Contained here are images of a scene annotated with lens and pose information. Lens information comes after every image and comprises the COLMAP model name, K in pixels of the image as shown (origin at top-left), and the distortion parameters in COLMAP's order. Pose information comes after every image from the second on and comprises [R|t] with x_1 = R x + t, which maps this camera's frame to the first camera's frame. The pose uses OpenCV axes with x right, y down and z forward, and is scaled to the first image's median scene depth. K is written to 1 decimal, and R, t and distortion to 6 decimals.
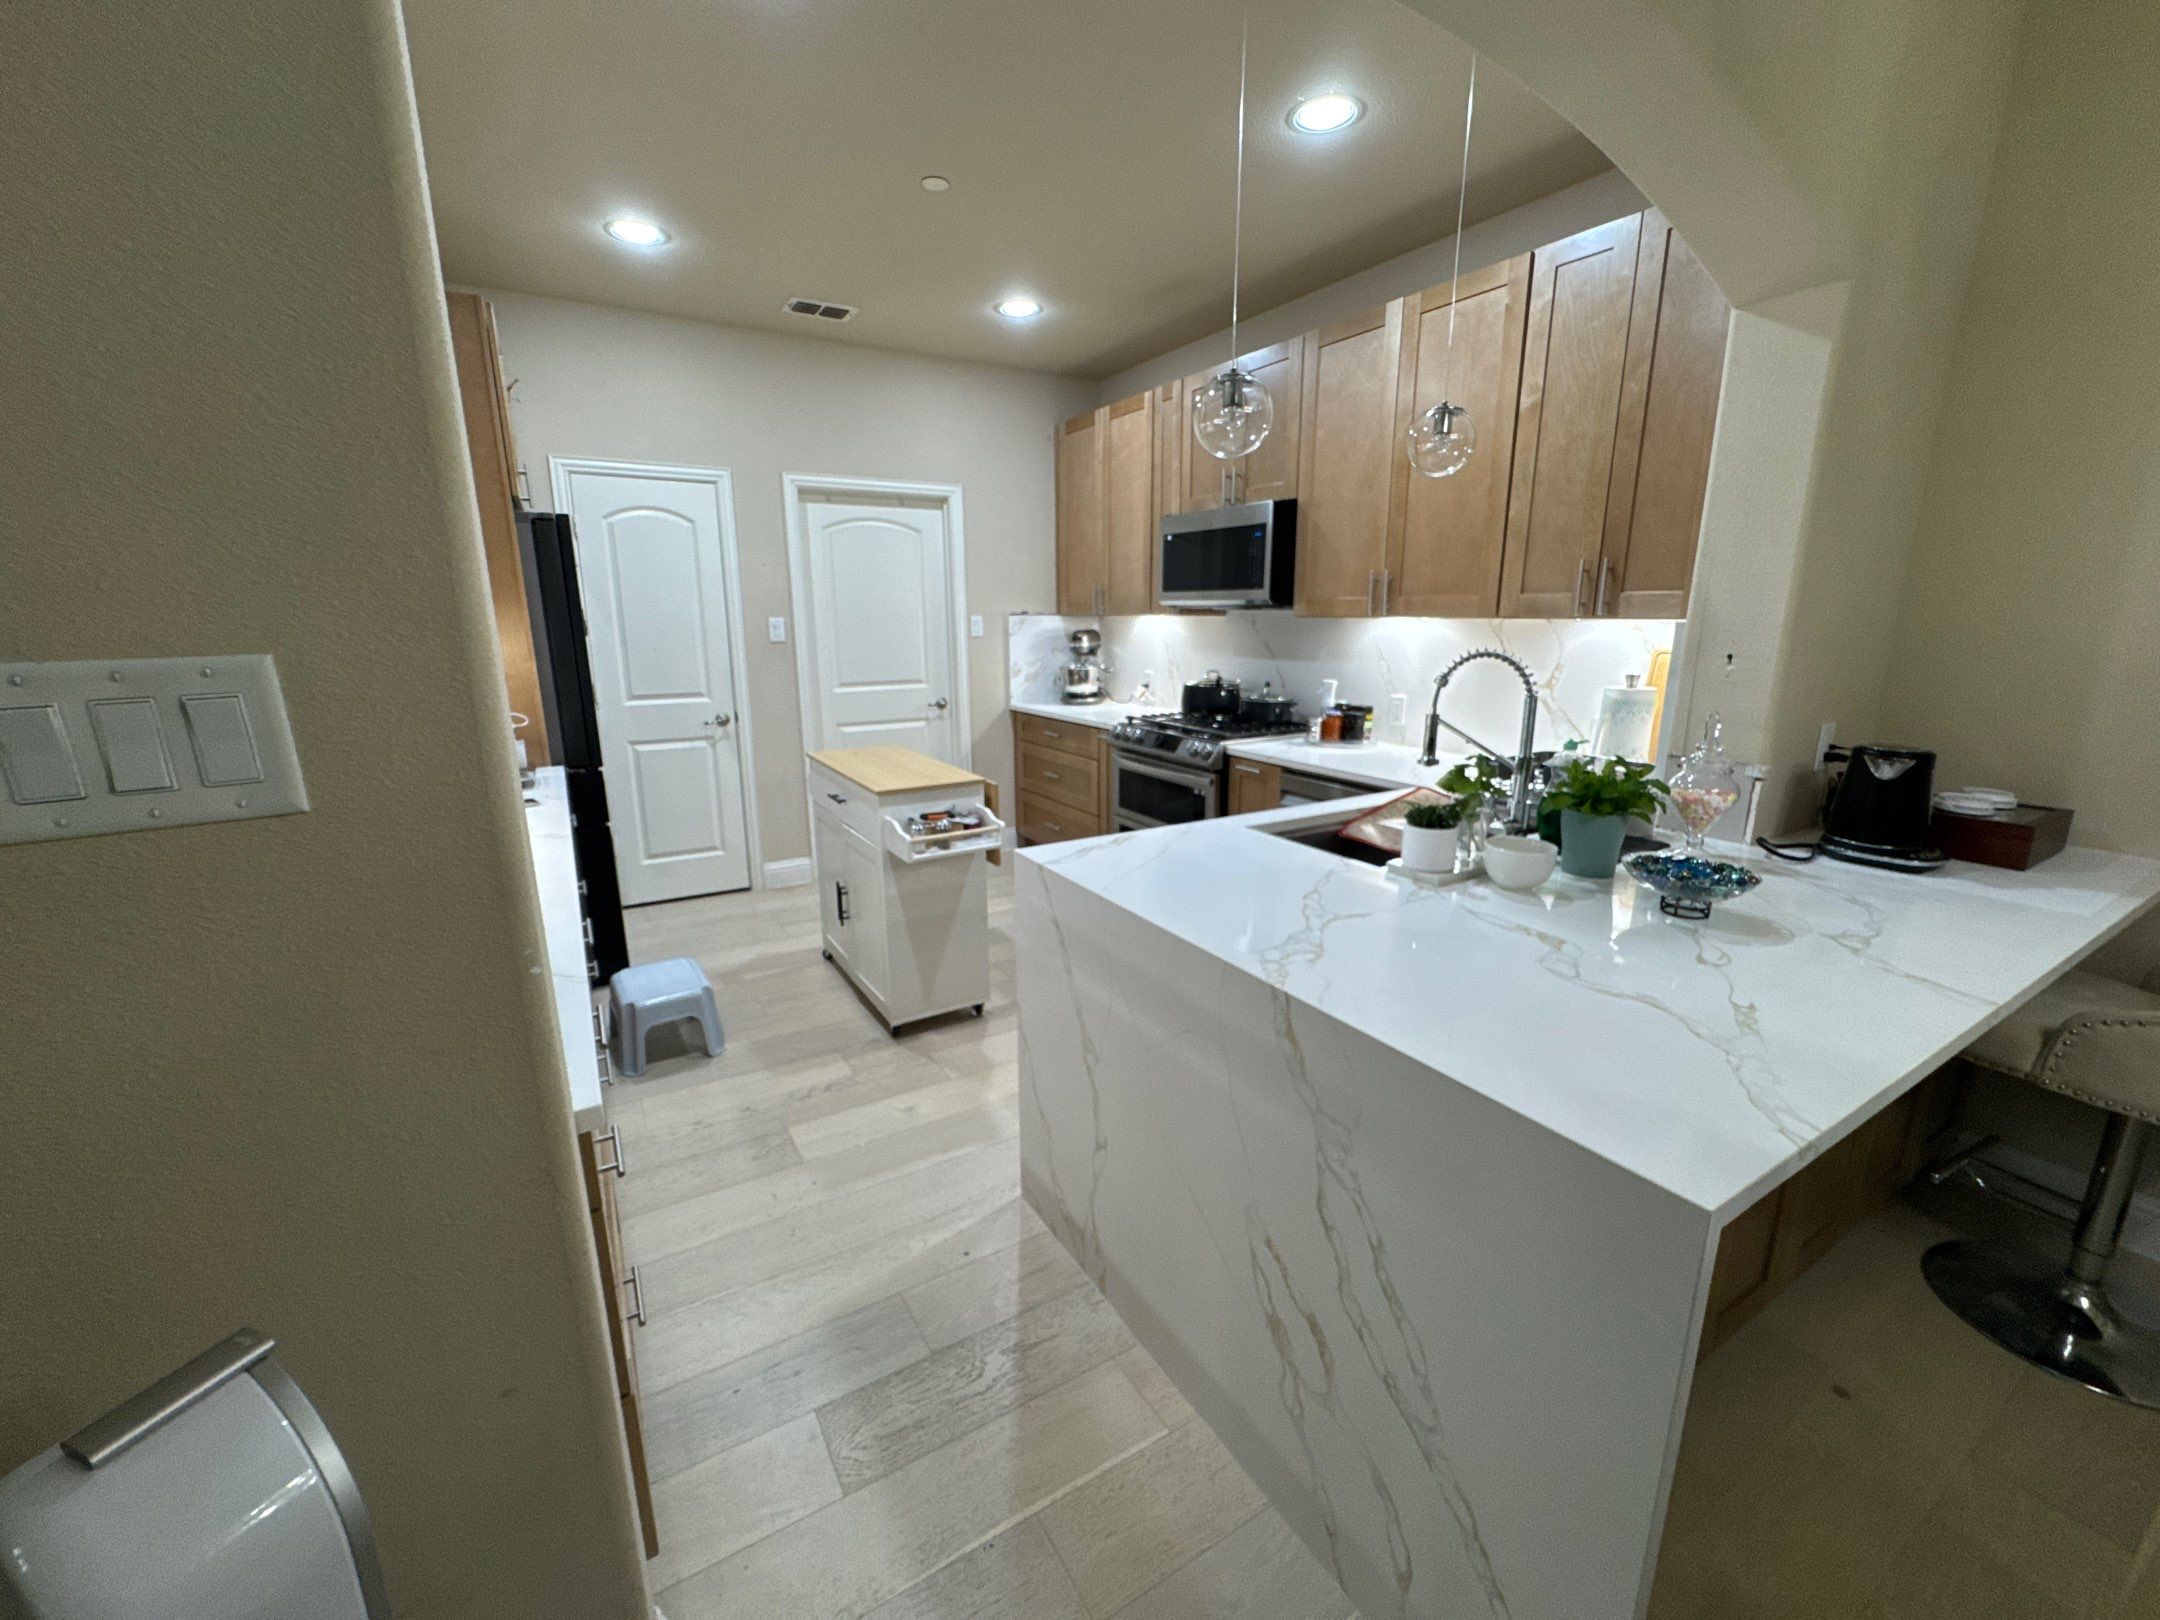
lens RADIAL K [[863.4, 0, 1080.0], [0, 863.4, 810.0], [0, 0, 1]] dist [-0.002289, 0.000425]
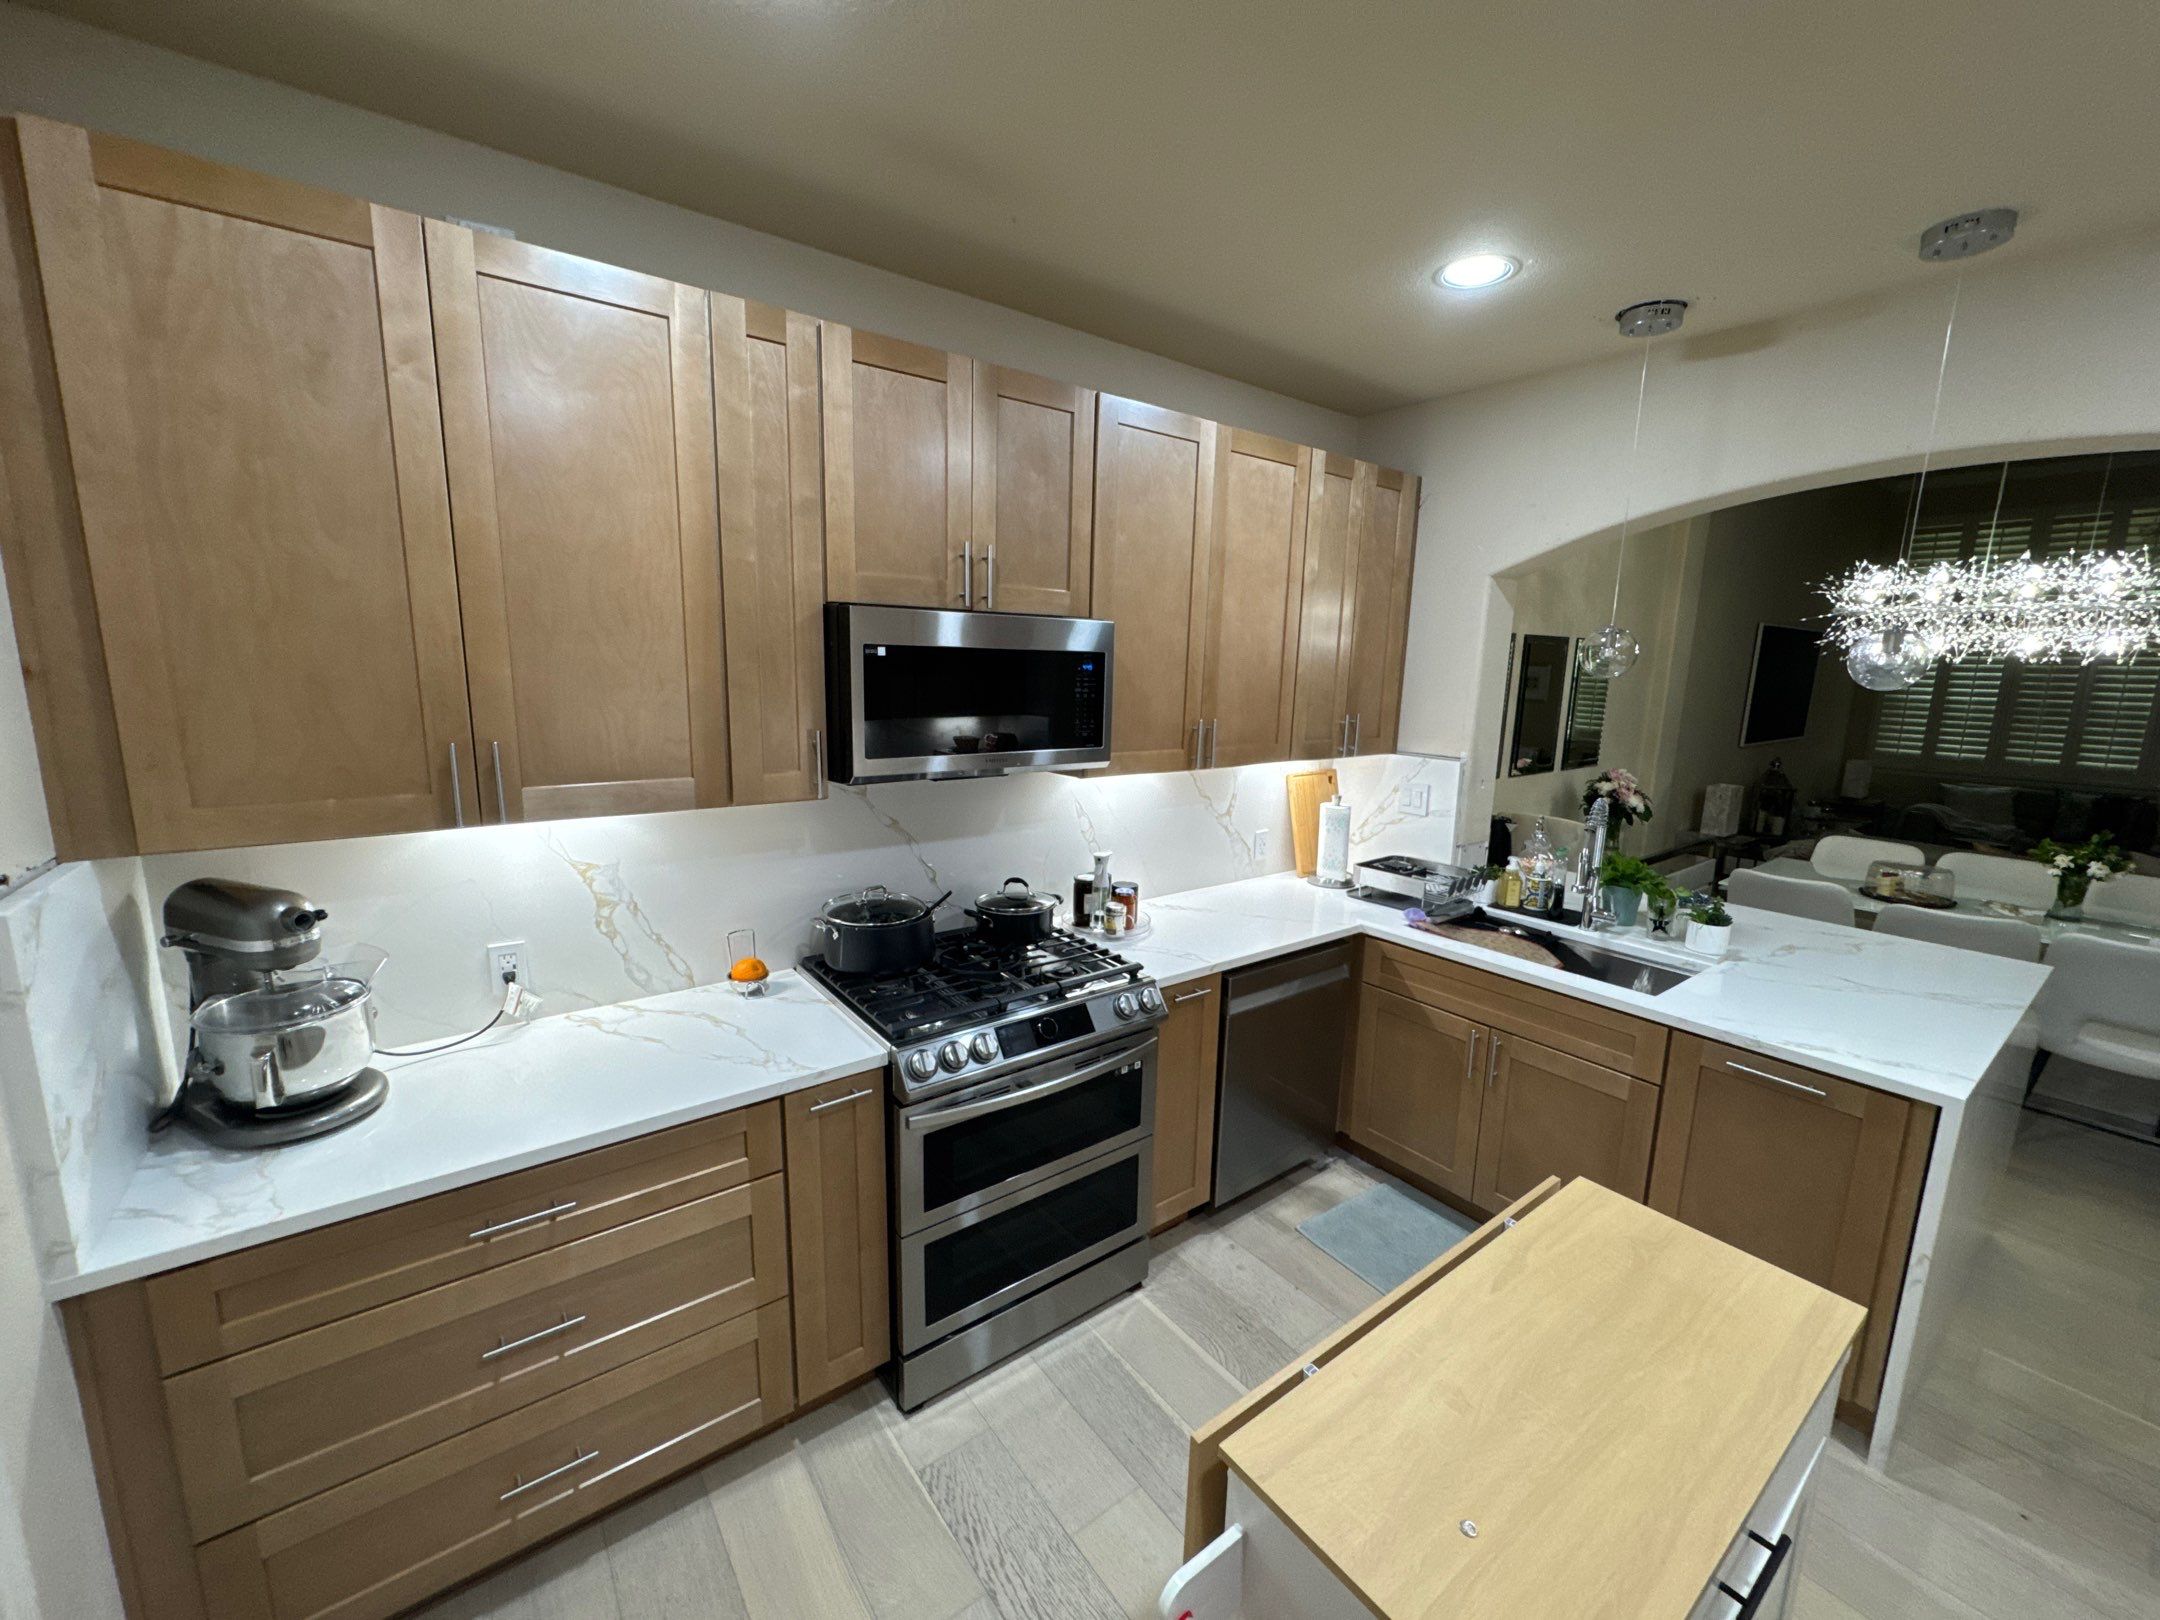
lens RADIAL K [[858.0, 0, 1081.2], [0, 858.0, 808.0], [0, 0, 1]] dist [-0.003749, 0.000390]
pose [[-0.102614, -0.169082, 0.980246, -0.545128], [0.202441, 0.961274, 0.187001, -0.406336], [-0.973903, 0.217631, -0.064411, 1.282198]]
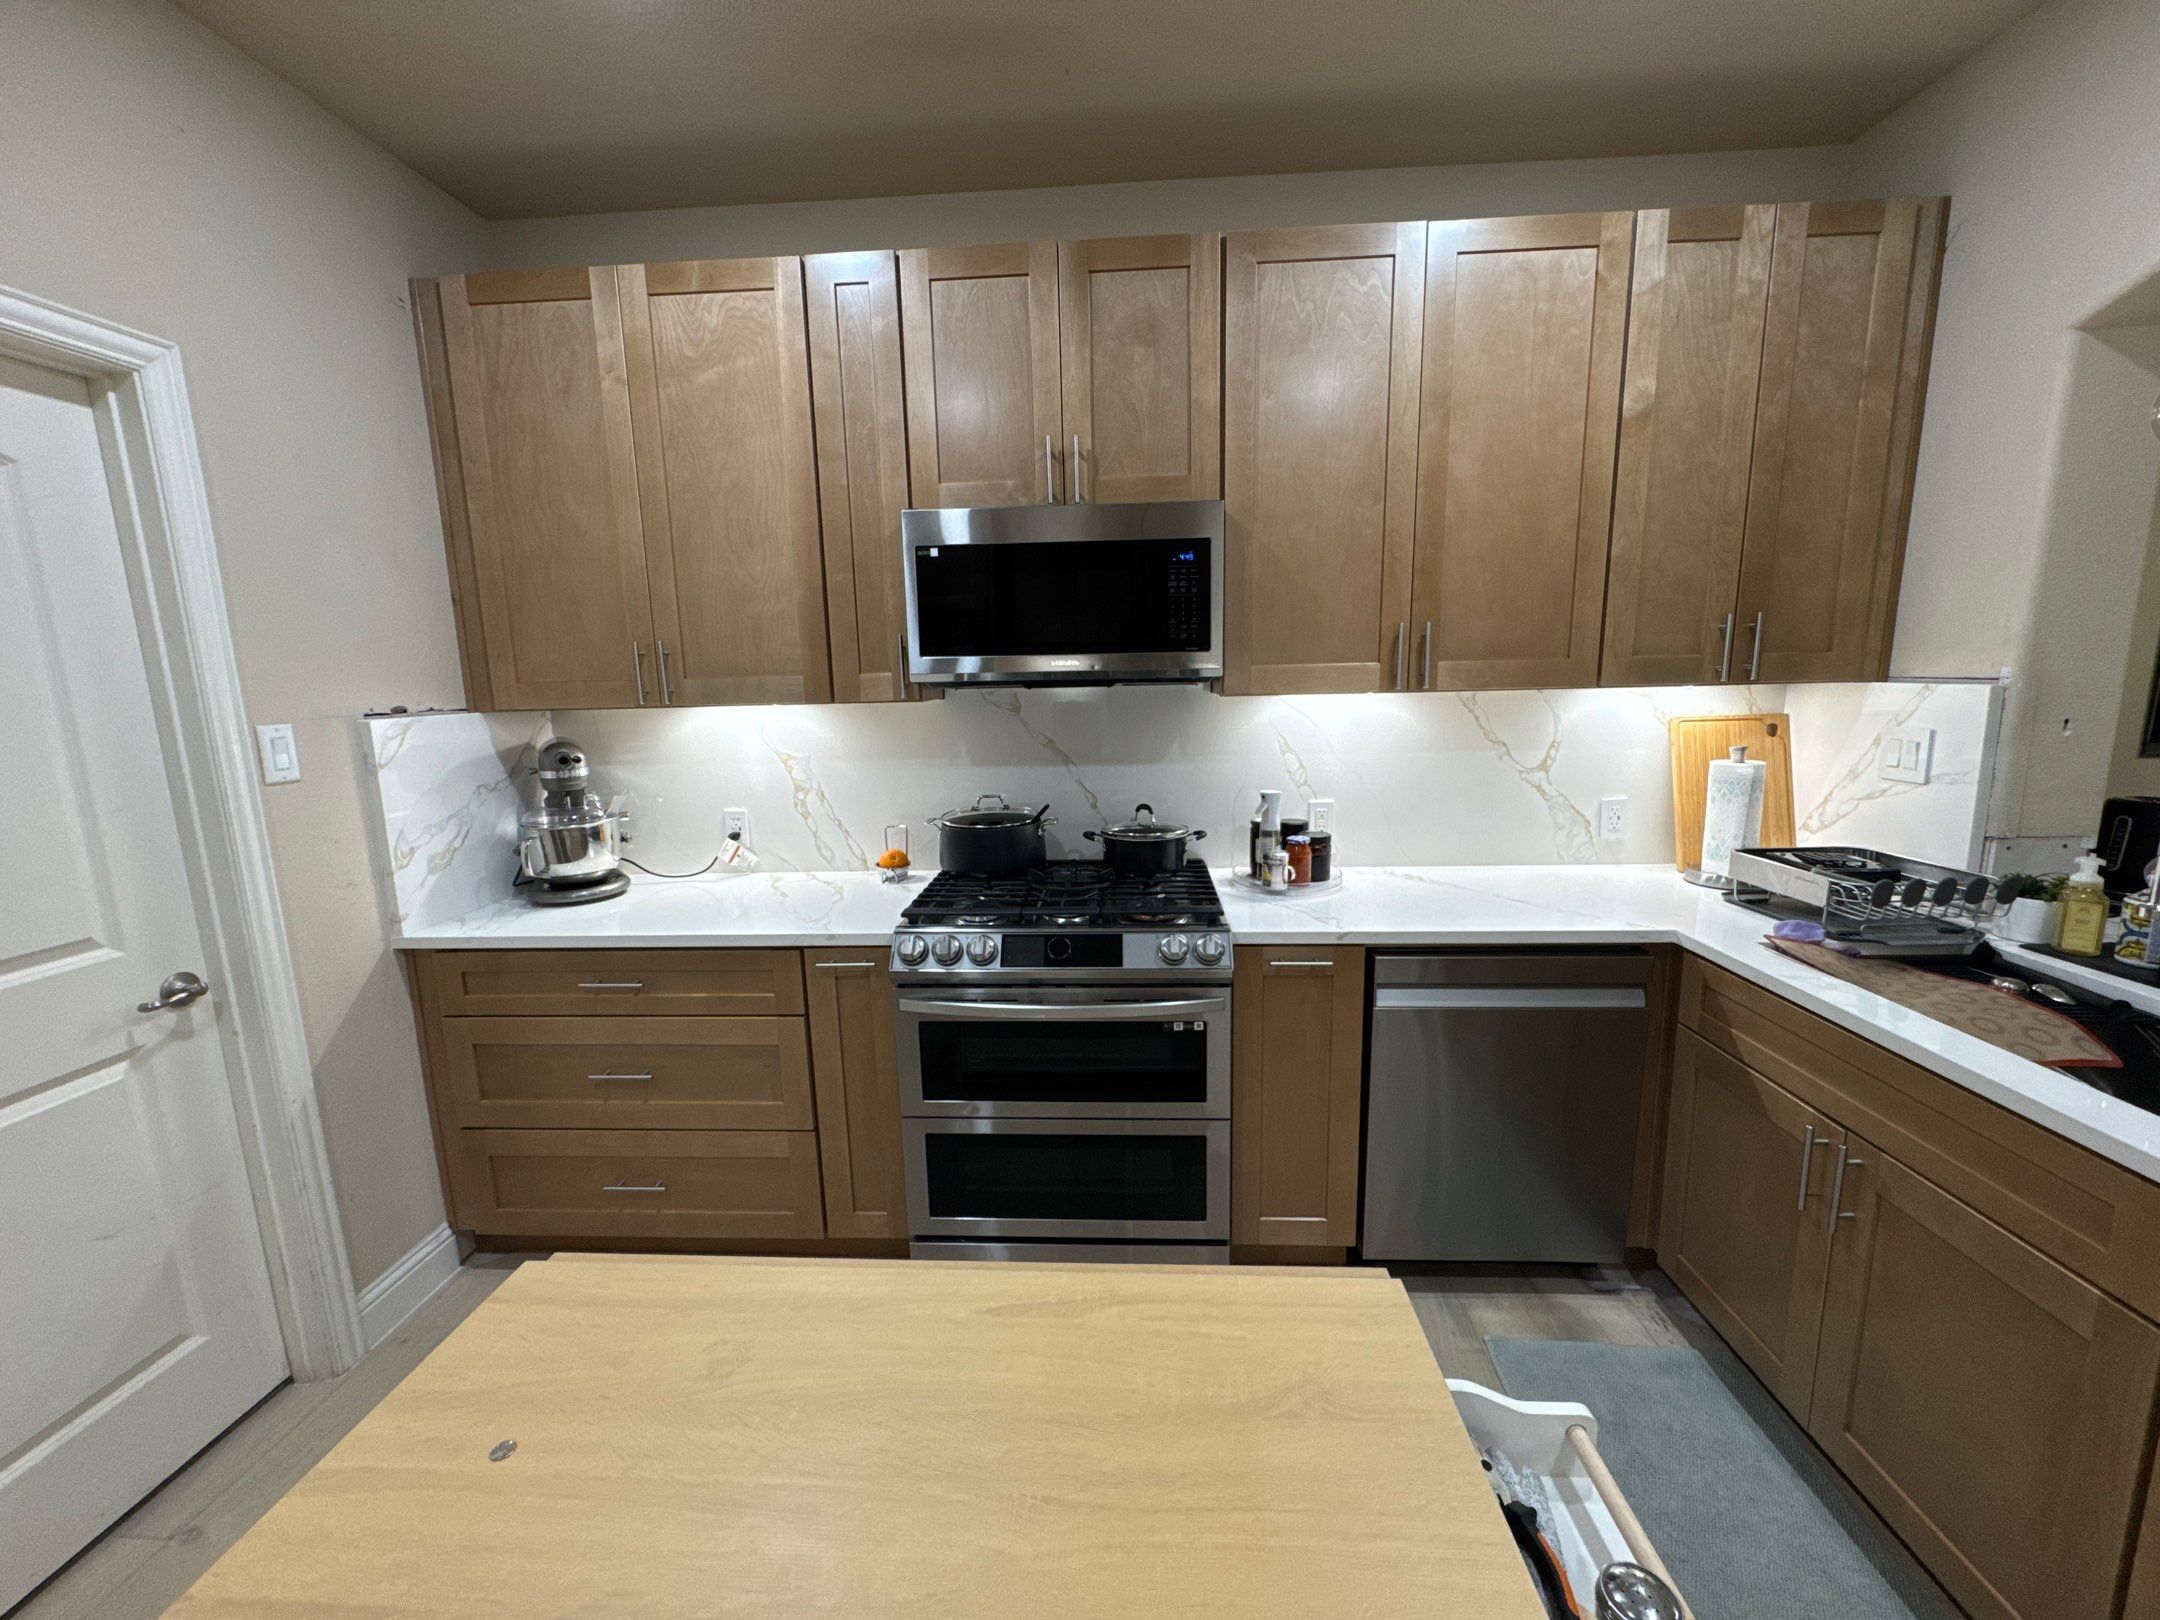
lens RADIAL K [[863.4, 0, 1080.0], [0, 863.4, 810.0], [0, 0, 1]] dist [-0.002289, 0.000425]
pose [[0.567421, -0.141481, 0.811182, -0.384609], [0.207379, 0.977928, 0.025503, -0.220673], [-0.796886, 0.153751, 0.584237, 0.895940]]
